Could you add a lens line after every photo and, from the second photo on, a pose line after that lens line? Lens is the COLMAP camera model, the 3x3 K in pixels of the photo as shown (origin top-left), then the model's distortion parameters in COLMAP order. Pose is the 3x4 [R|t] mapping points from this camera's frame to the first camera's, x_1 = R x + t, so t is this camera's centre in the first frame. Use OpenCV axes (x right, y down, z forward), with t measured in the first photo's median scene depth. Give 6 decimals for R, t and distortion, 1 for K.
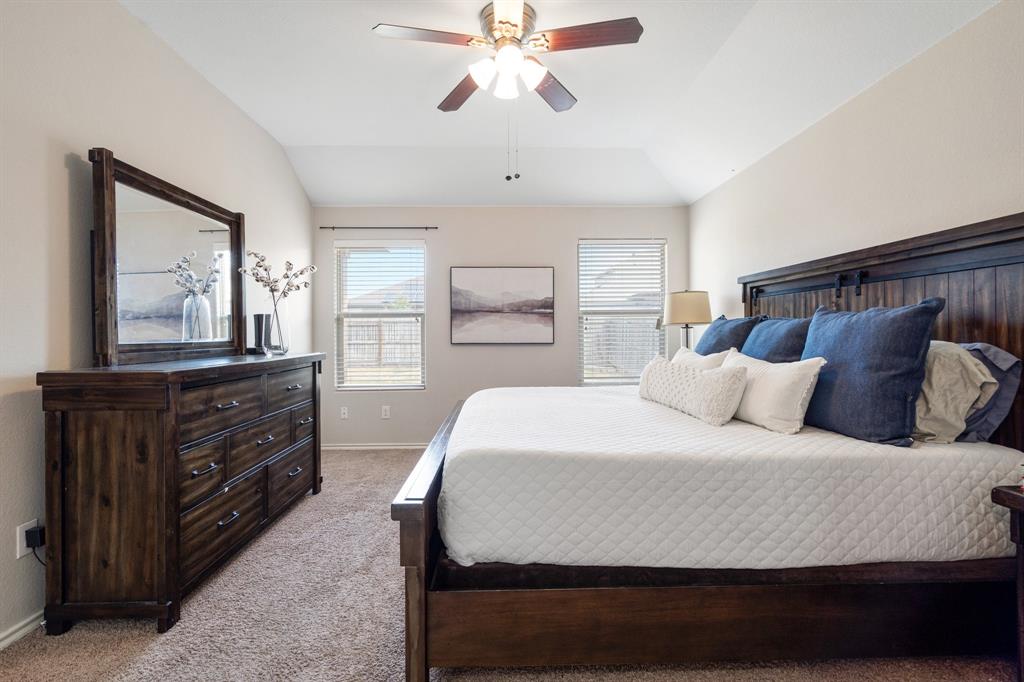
lens RADIAL K [[470.4, 0, 514.3], [0, 470.4, 335.2], [0, 0, 1]] dist [-0.001772, 0.002437]
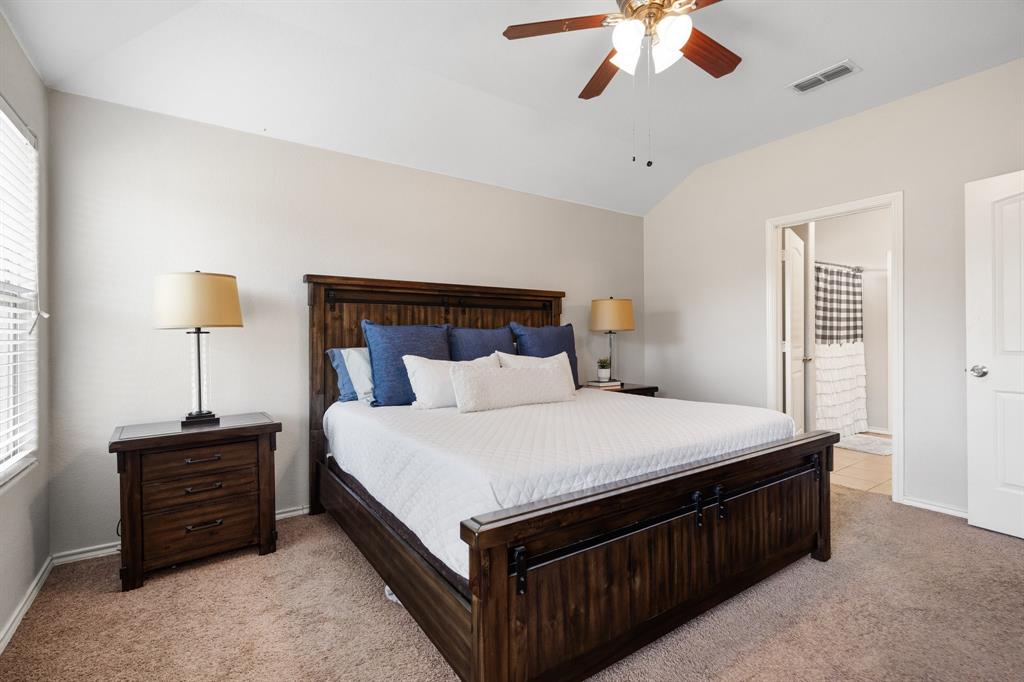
lens RADIAL K [[470.4, 0, 537.4], [0, 470.4, 341.5], [0, 0, 1]] dist [-0.001772, 0.002437]
pose [[-0.564092, 0.002296, 0.825708, -0.460145], [0.015508, 0.999849, 0.007814, -0.004832], [-0.825566, 0.017213, -0.564043, 1.196014]]
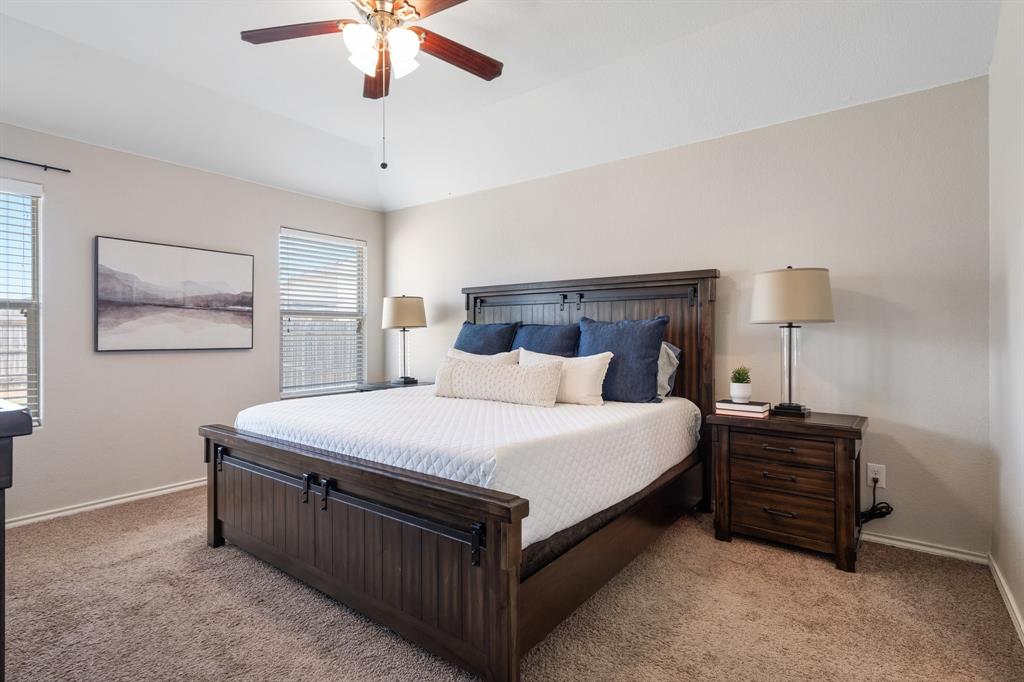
lens RADIAL K [[496.4, 0, 516.8], [0, 496.4, 338.1], [0, 0, 1]] dist [0.005350, 0.001170]
pose [[0.626788, -0.000975, 0.779189, -0.418566], [0.002702, 0.999996, -0.000923, 0.002222], [-0.779185, 0.002684, 0.626788, 0.131876]]
